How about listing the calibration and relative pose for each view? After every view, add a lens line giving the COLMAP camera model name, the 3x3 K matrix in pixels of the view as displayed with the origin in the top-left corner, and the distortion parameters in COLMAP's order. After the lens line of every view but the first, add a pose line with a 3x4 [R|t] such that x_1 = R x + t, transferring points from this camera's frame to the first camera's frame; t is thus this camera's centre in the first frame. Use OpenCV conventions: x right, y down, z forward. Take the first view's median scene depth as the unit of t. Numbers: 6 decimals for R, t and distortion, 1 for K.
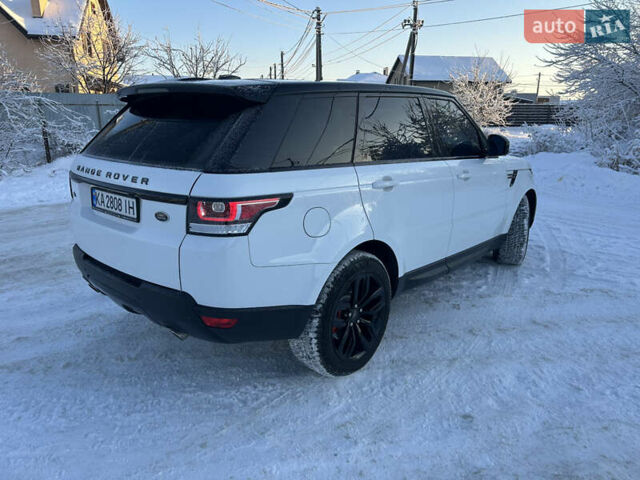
lens RADIAL K [[466.0, 0, 320.0], [0, 466.0, 240.0], [0, 0, 1]] dist [0.079709, -0.086625]
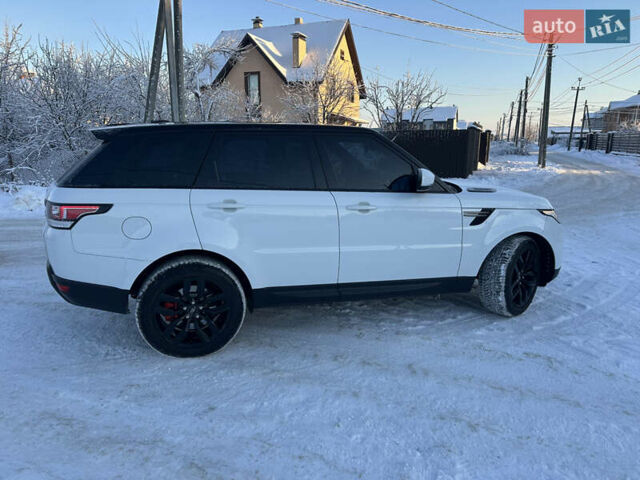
lens RADIAL K [[466.0, 0, 320.0], [0, 466.0, 240.0], [0, 0, 1]] dist [0.079709, -0.086625]
pose [[0.847169, 0.106935, -0.520452, 0.808404], [-0.136091, 0.990533, -0.018001, -0.036601], [0.513600, 0.086079, 0.853701, 0.085704]]
